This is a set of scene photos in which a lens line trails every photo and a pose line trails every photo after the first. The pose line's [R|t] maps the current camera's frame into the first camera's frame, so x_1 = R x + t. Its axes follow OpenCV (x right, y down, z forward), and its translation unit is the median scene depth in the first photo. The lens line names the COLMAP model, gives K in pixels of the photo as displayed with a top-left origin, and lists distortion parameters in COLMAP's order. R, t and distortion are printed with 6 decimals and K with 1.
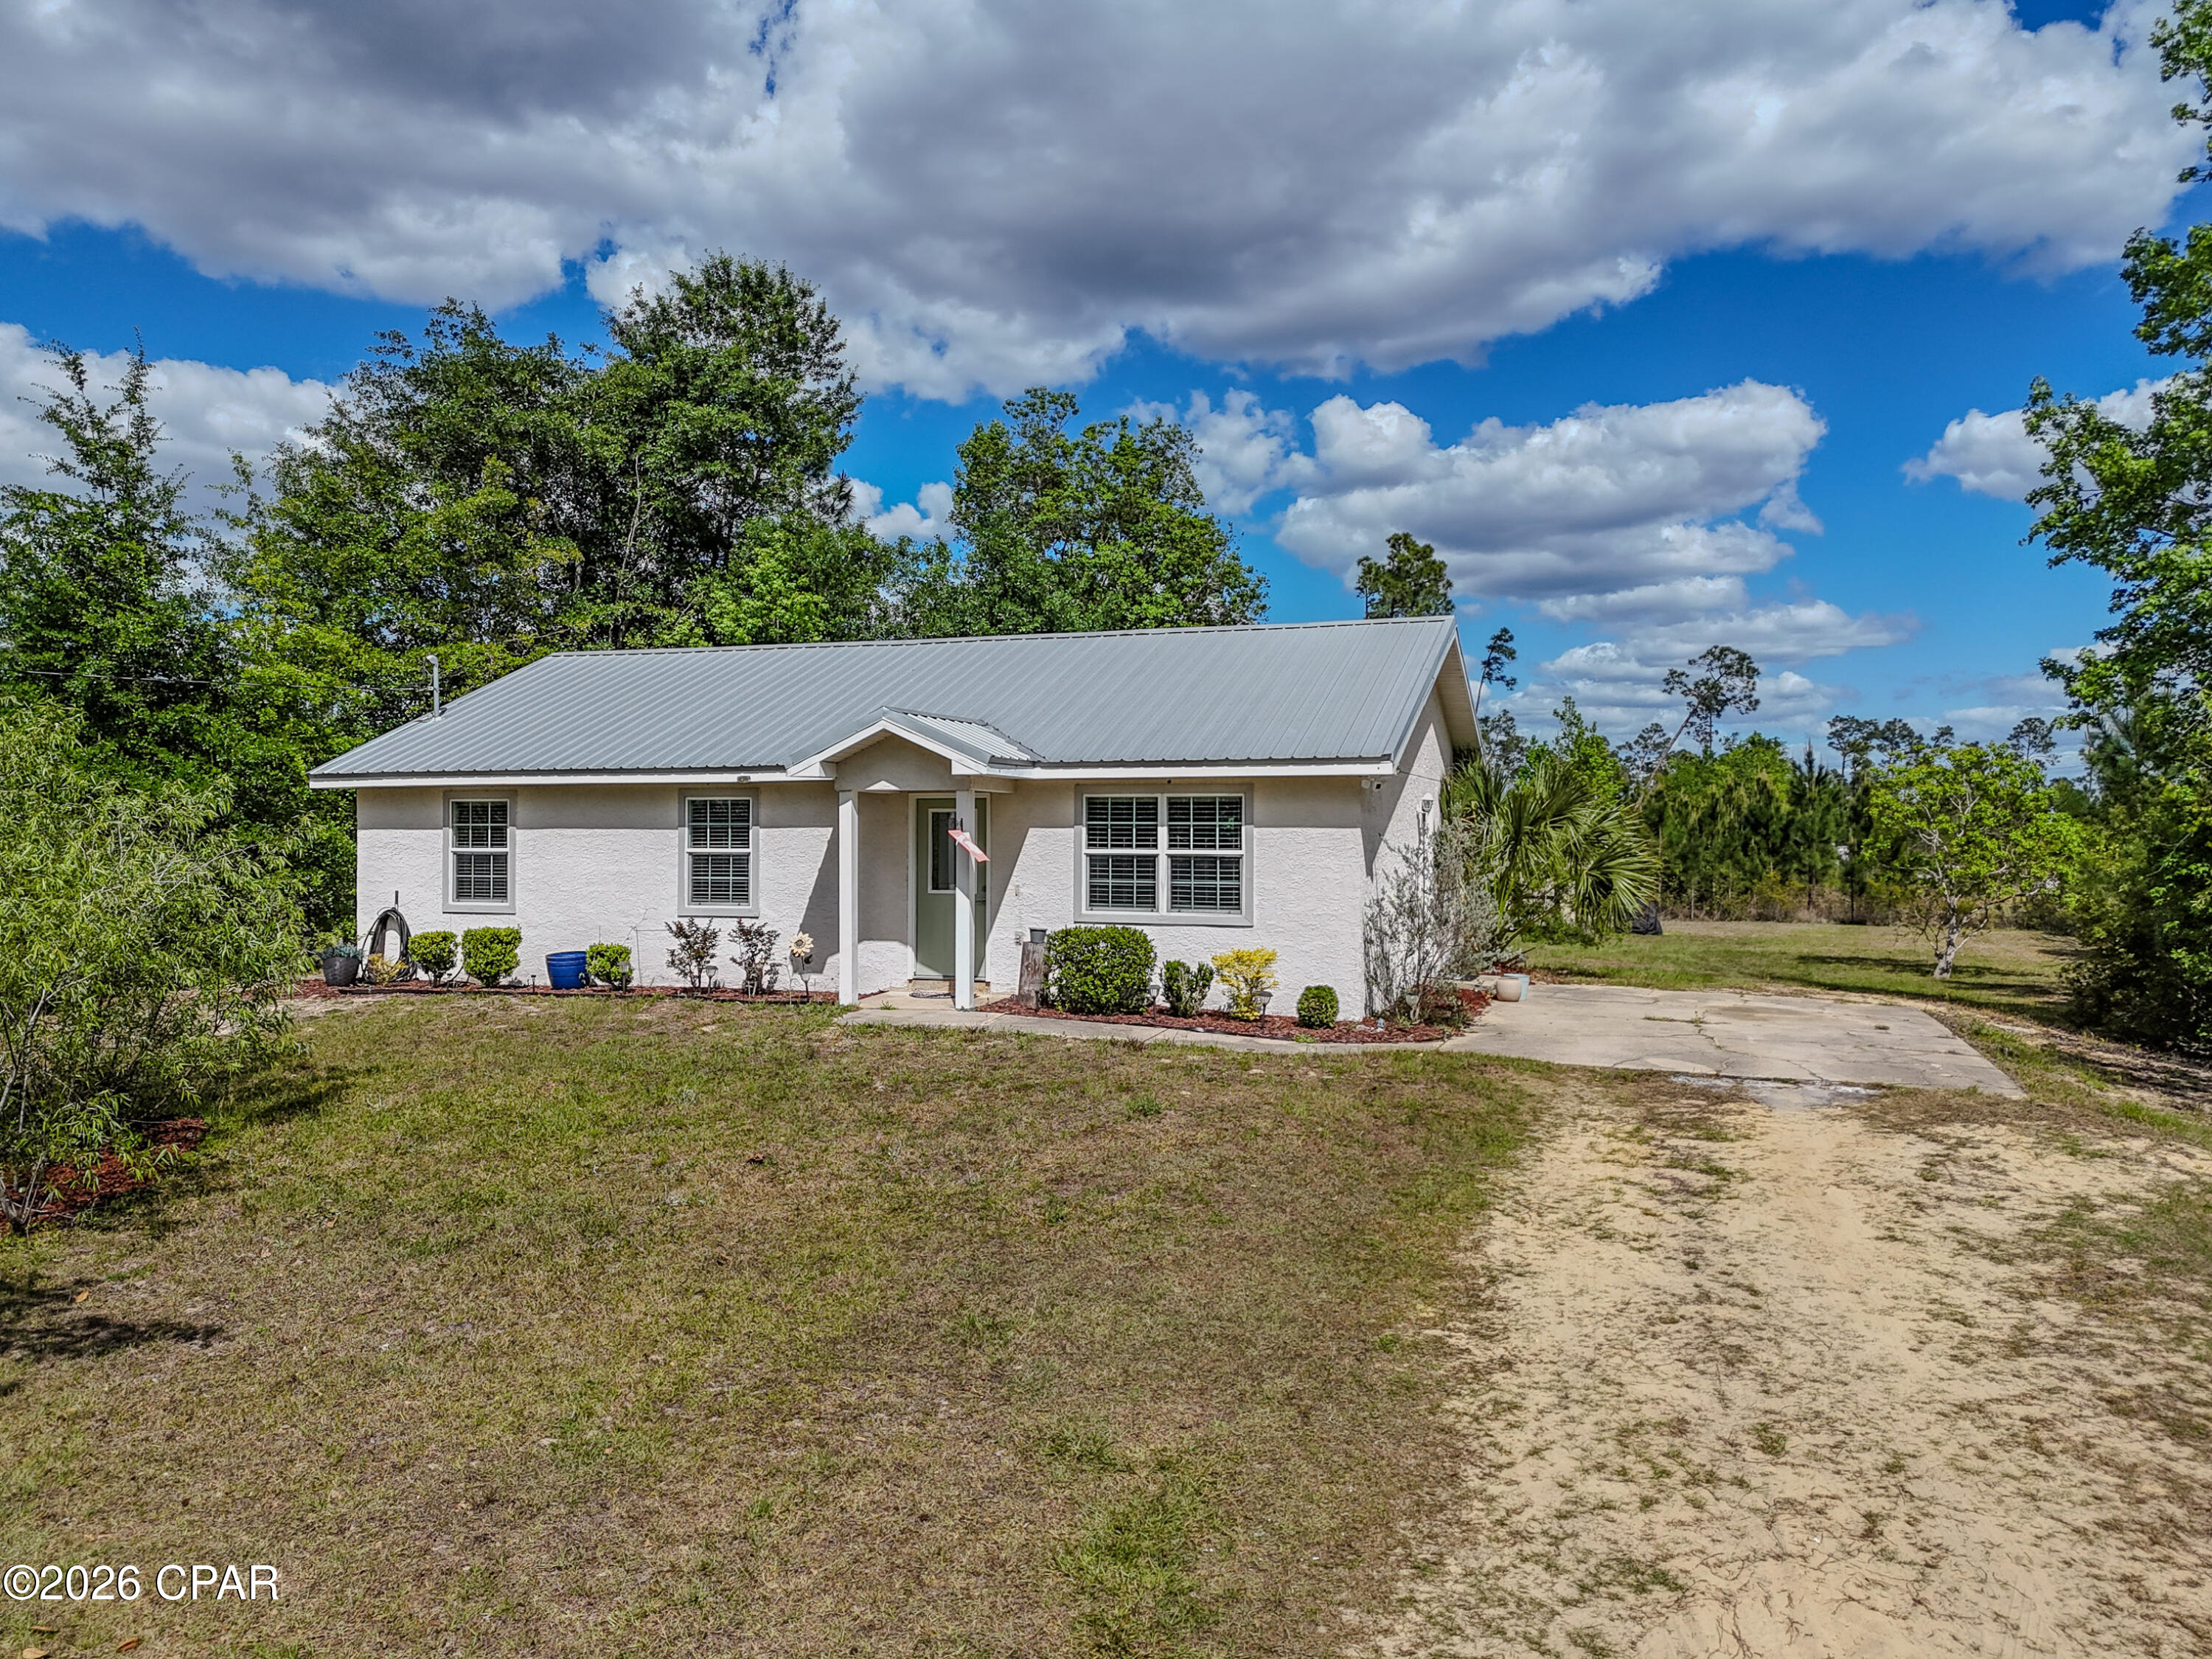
lens RADIAL K [[1646.3, 0, 1104.6], [0, 1646.3, 812.9], [0, 0, 1]] dist [0.079450, -0.067749]
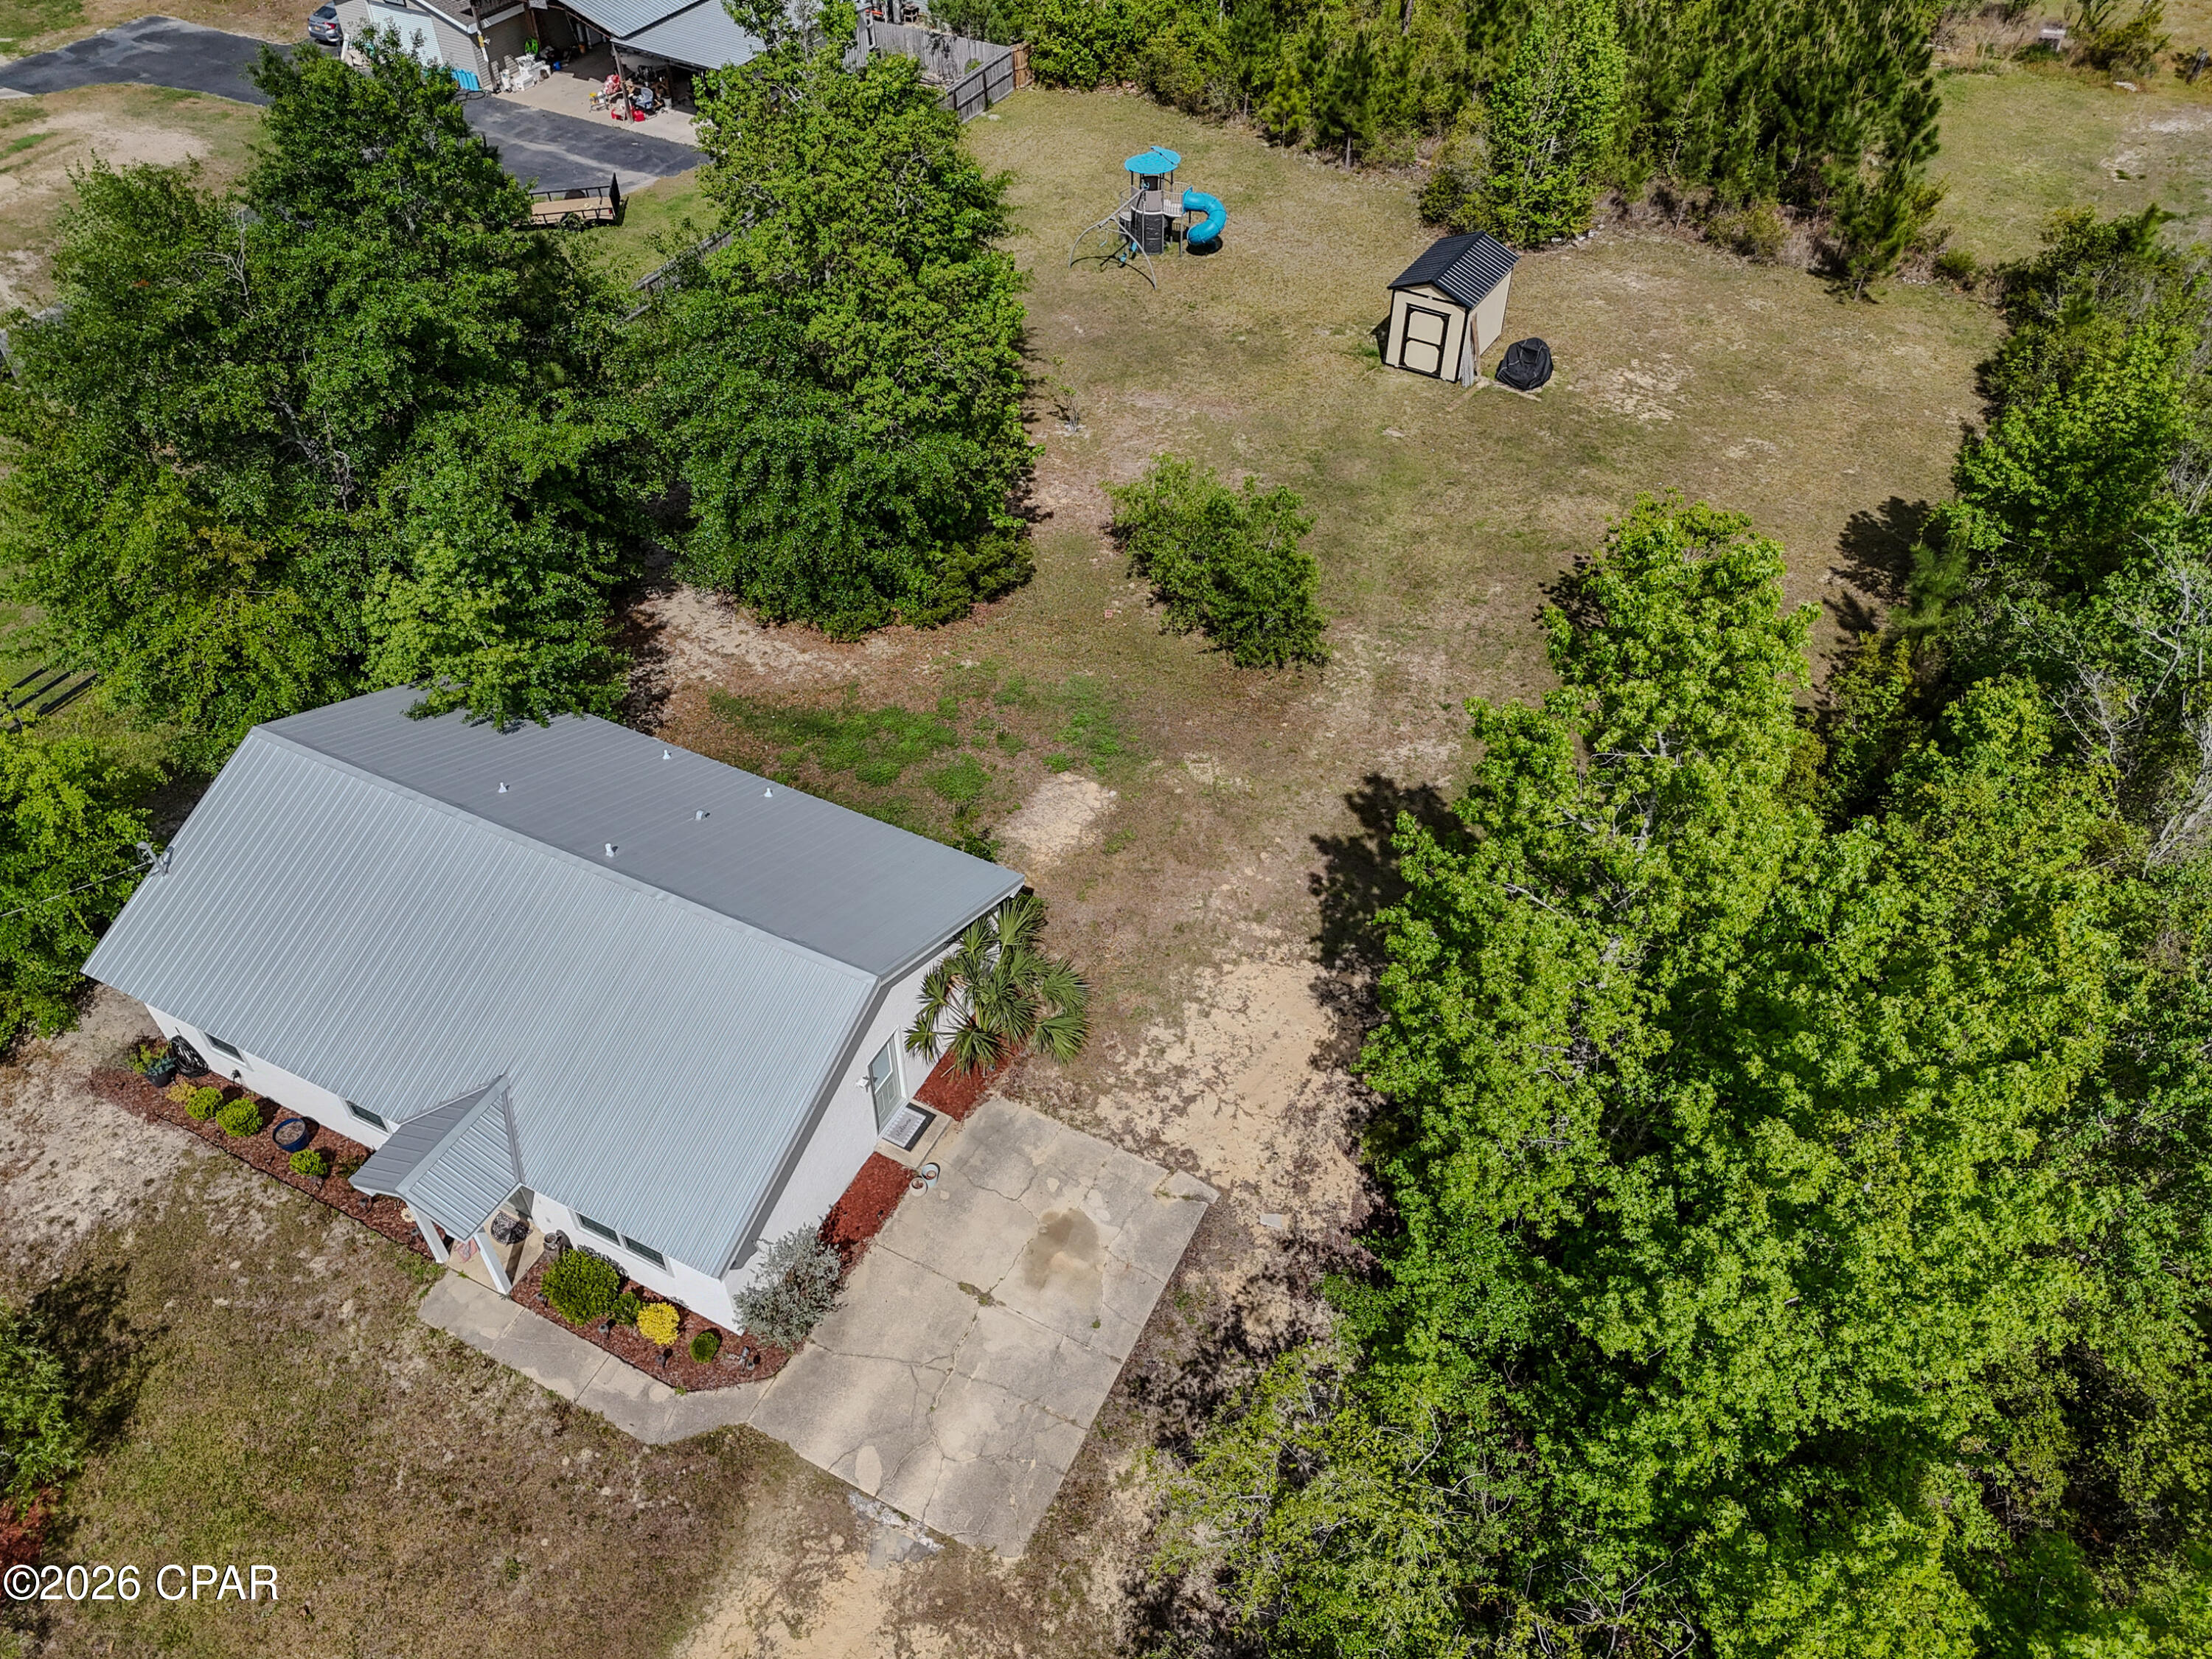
lens RADIAL K [[1646.3, 0, 1091.8], [0, 1646.3, 842.7], [0, 0, 1]] dist [0.079450, -0.067749]
pose [[0.990519, 0.094359, -0.099845, 0.587233], [0.002807, 0.712739, 0.701424, -1.299742], [0.137349, -0.695053, 0.705717, 0.231734]]
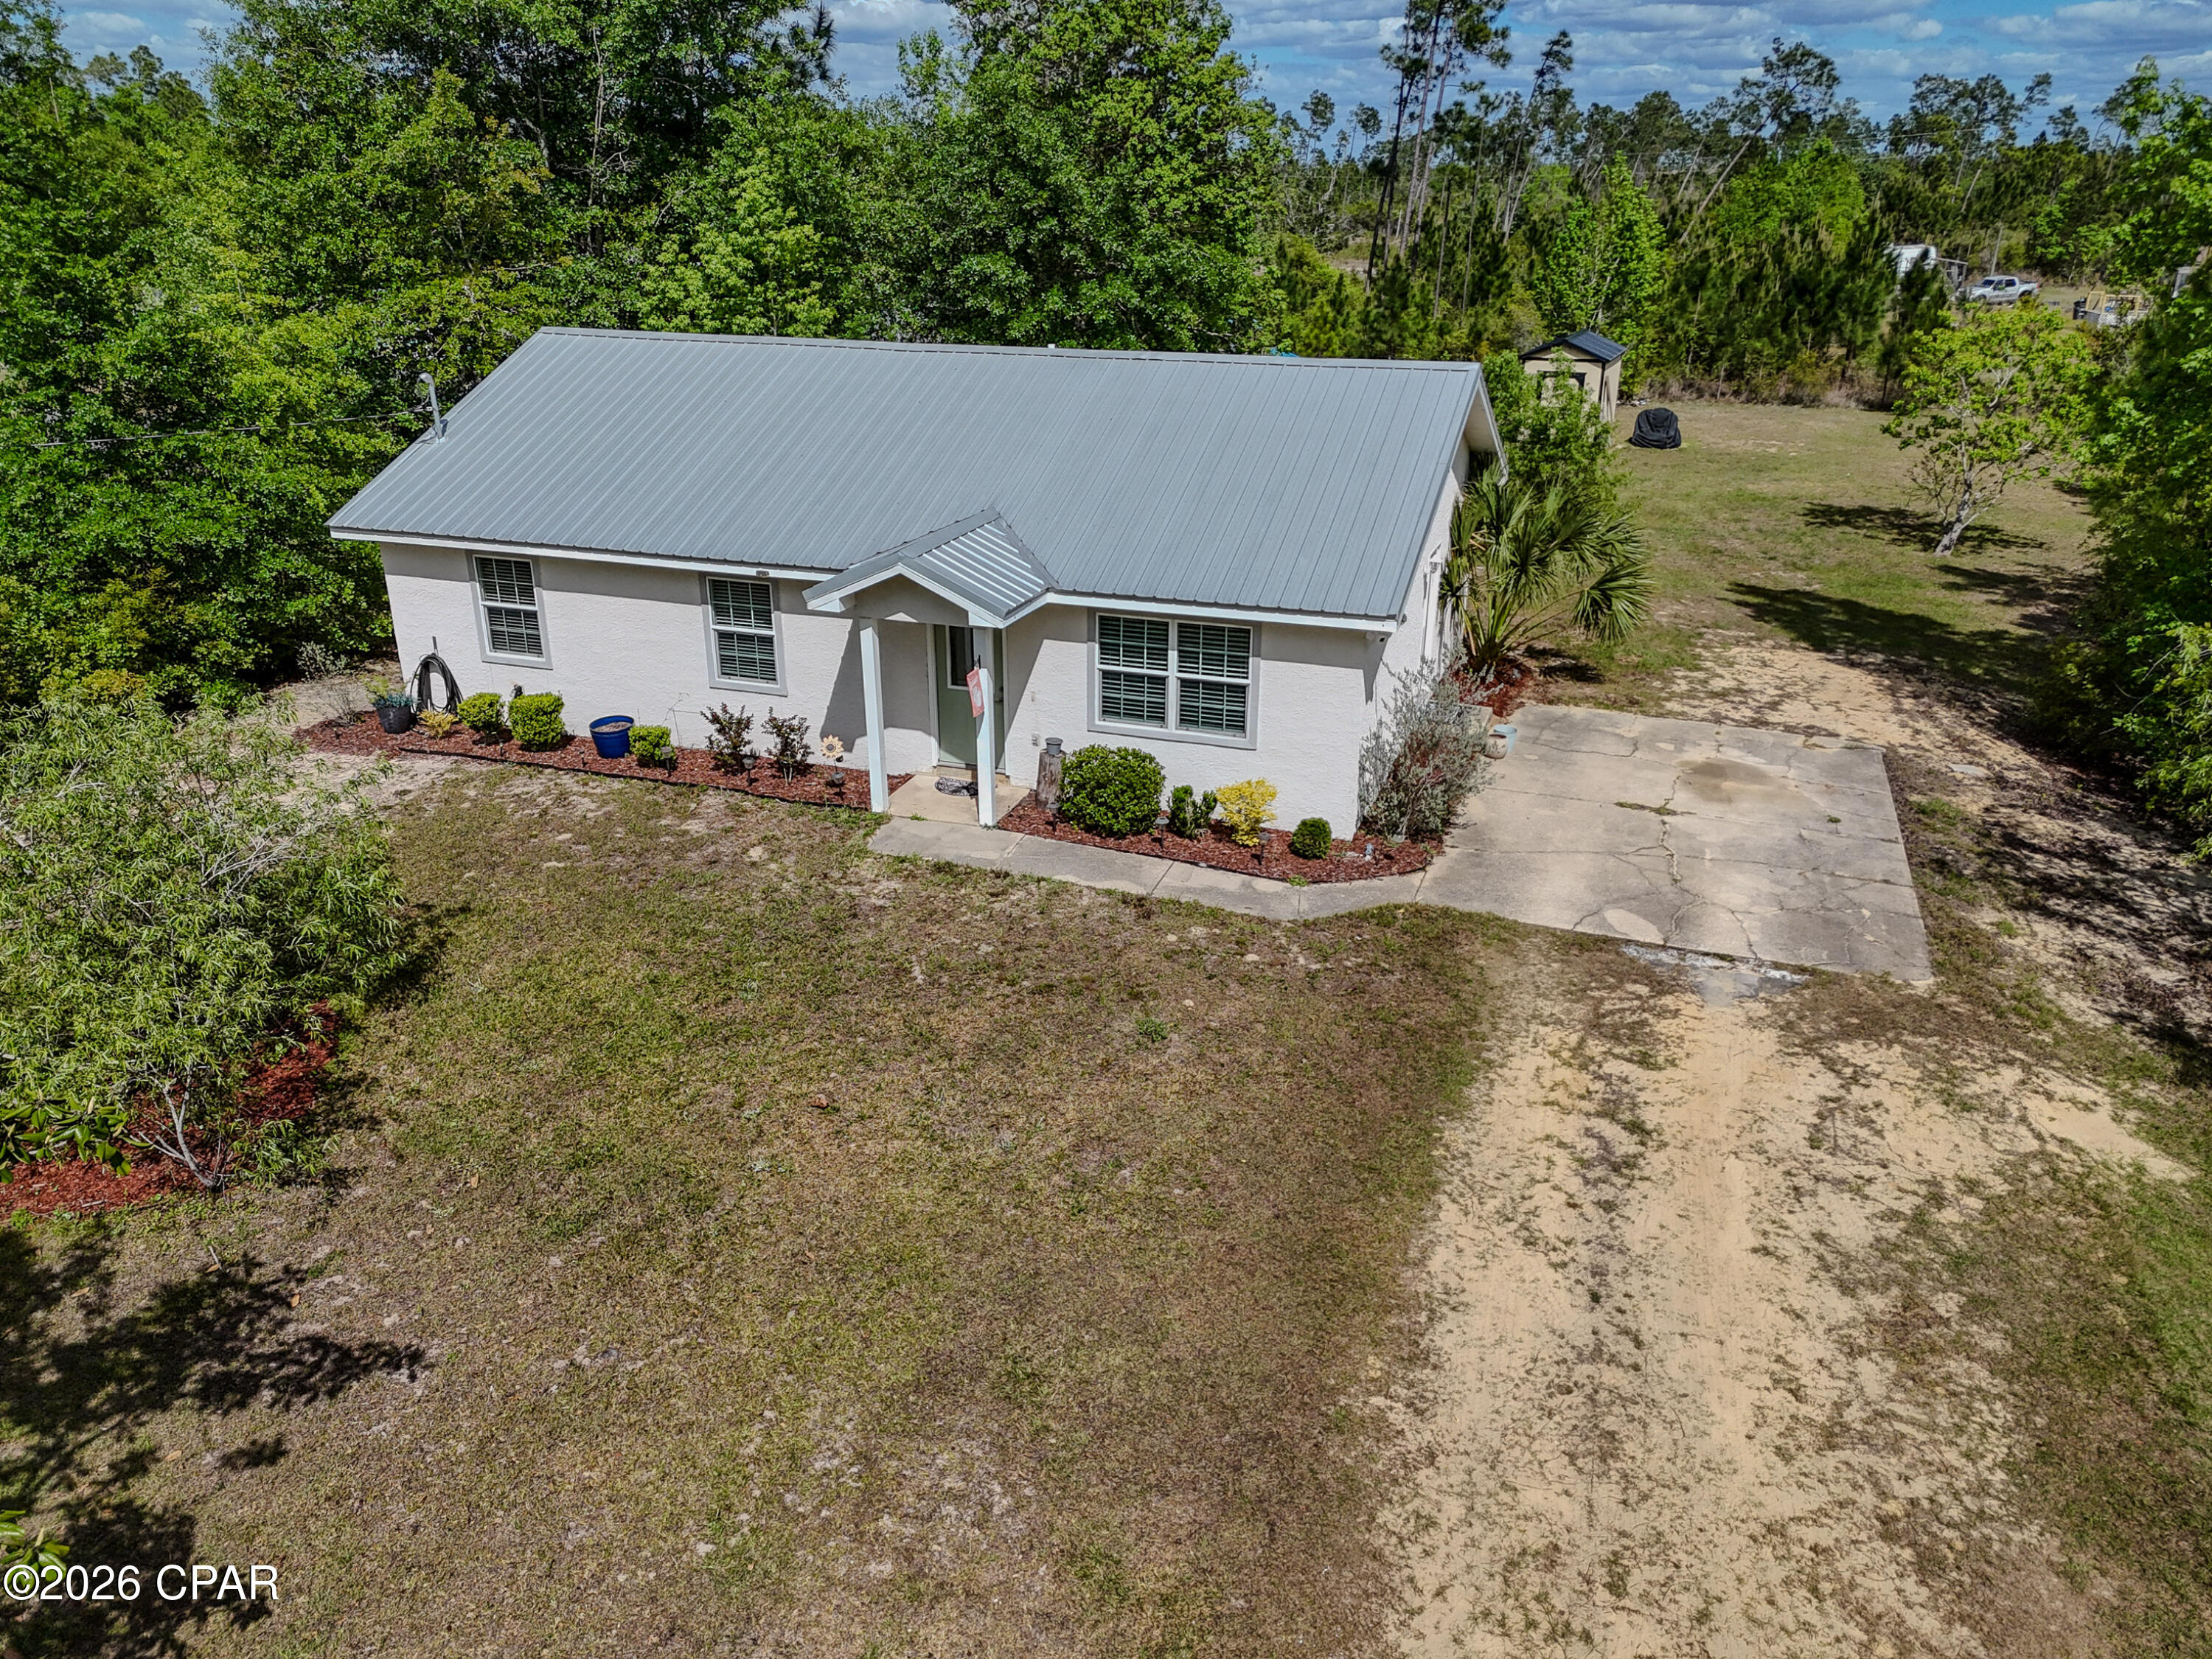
lens RADIAL K [[1646.3, 0, 1103.5], [0, 1646.3, 840.8], [0, 0, 1]] dist [0.079450, -0.067749]
pose [[0.999988, 0.001049, -0.004728, -0.003379], [0.000862, 0.922126, 0.386889, -0.285364], [0.004766, -0.386888, 0.922114, -0.004135]]
